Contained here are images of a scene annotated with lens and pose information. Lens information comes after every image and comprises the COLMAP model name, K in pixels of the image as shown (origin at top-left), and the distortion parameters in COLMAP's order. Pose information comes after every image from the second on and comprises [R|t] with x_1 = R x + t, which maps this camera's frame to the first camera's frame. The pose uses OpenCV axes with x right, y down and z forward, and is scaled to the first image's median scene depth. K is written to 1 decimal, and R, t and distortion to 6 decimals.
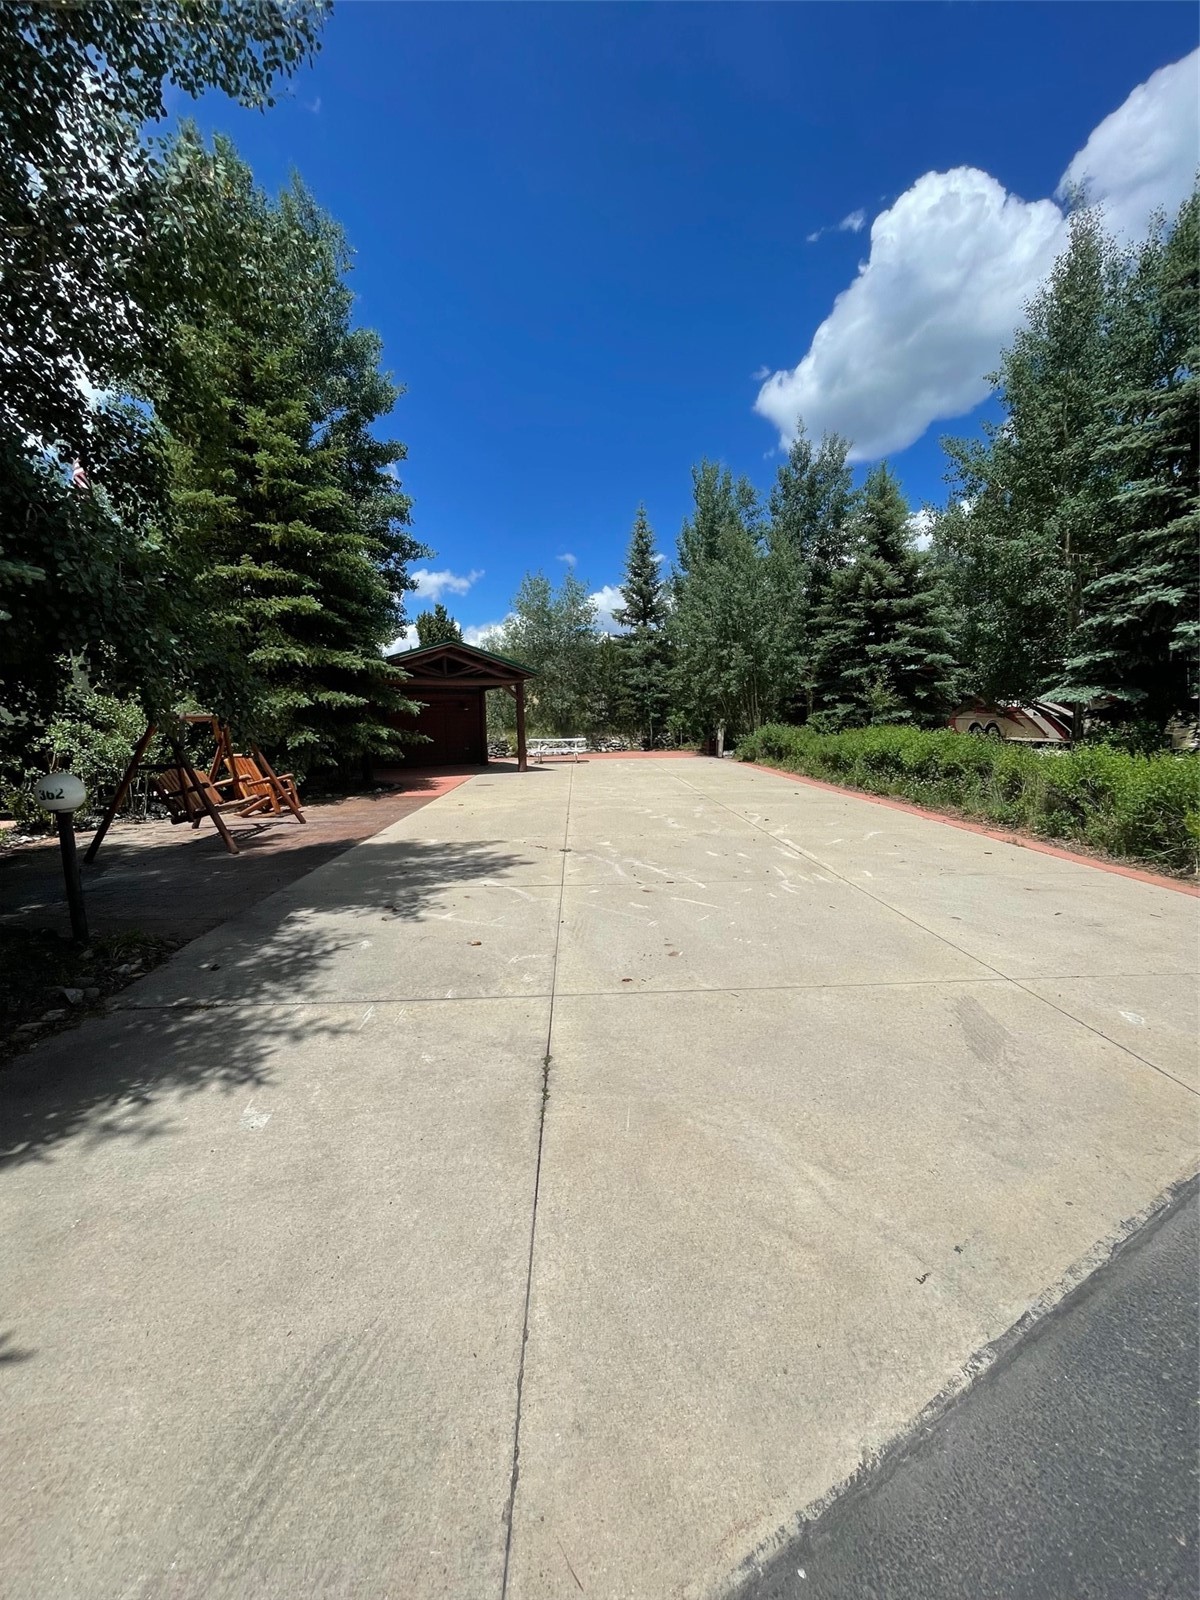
lens RADIAL K [[648.1, 0, 596.6], [0, 648.1, 799.3], [0, 0, 1]] dist [-0.002961, -0.001069]
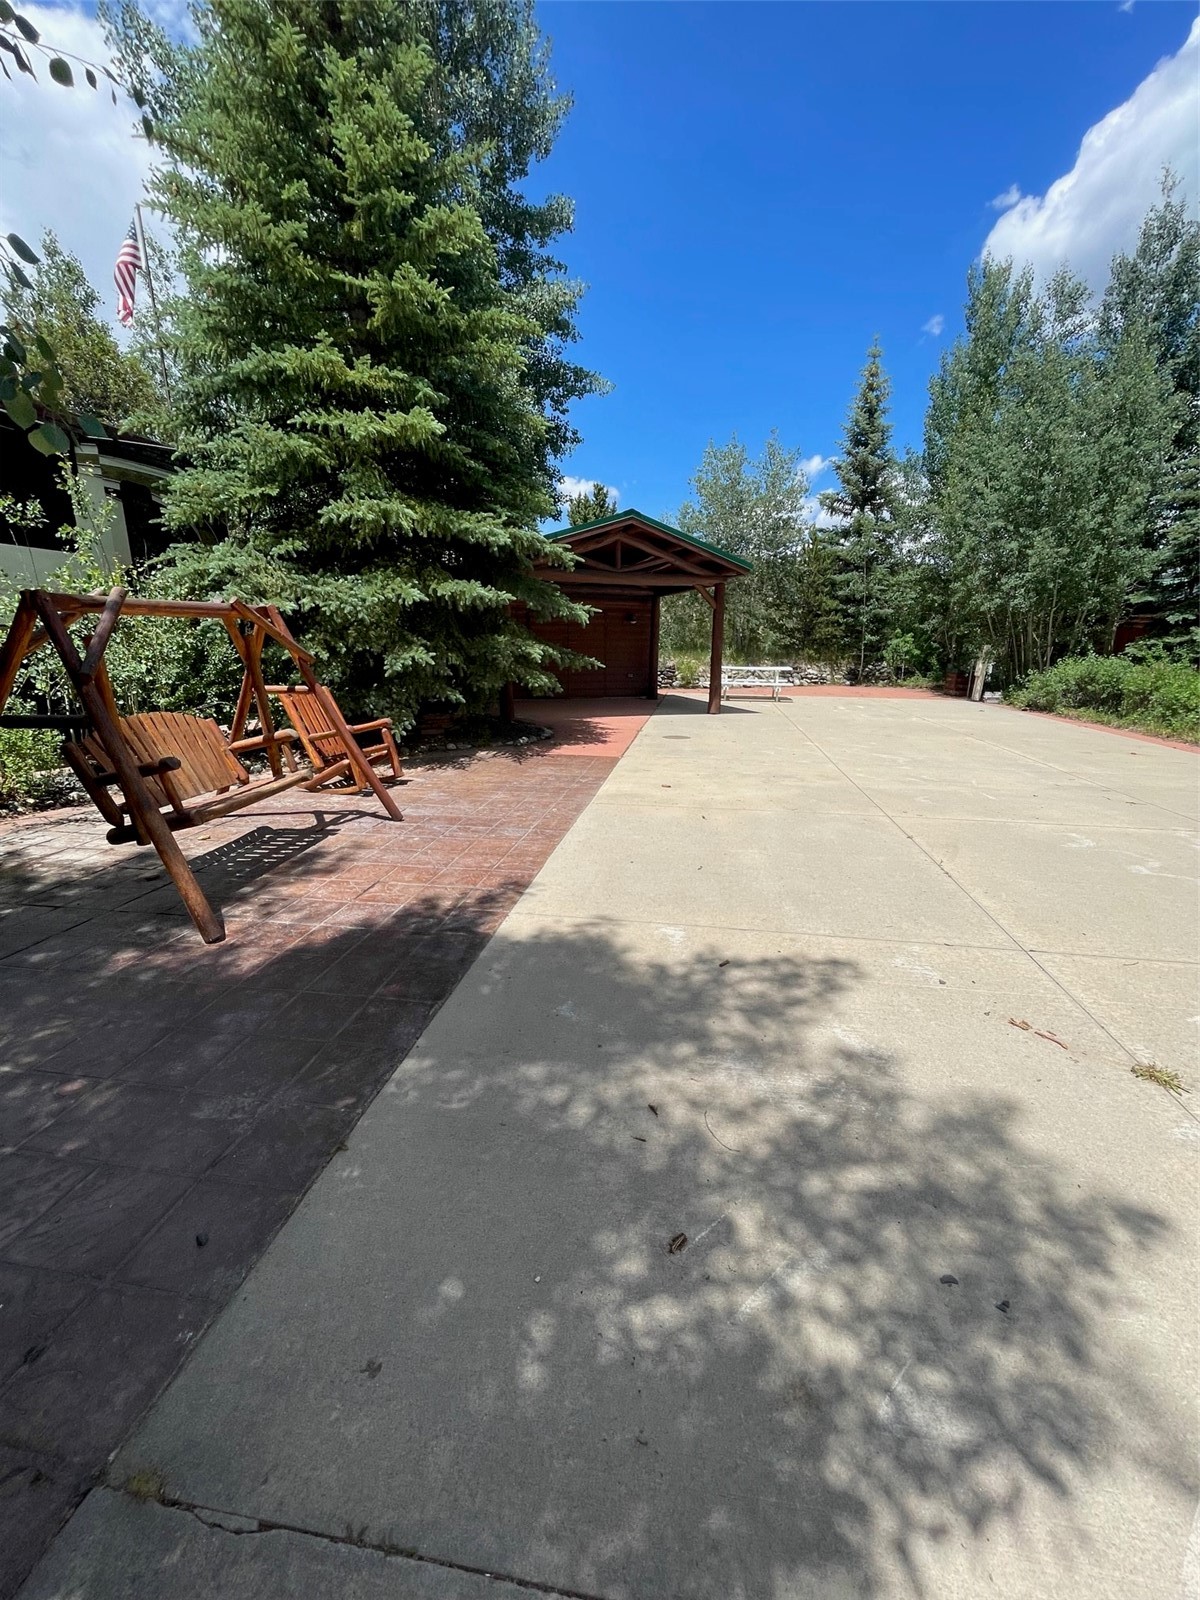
lens RADIAL K [[648.1, 0, 602.2], [0, 648.1, 798.3], [0, 0, 1]] dist [-0.002961, -0.001069]
pose [[0.982164, 0.069777, -0.174601, -0.105194], [-0.049208, 0.991616, 0.119481, -0.029046], [0.181474, -0.108758, 0.977363, 0.276386]]
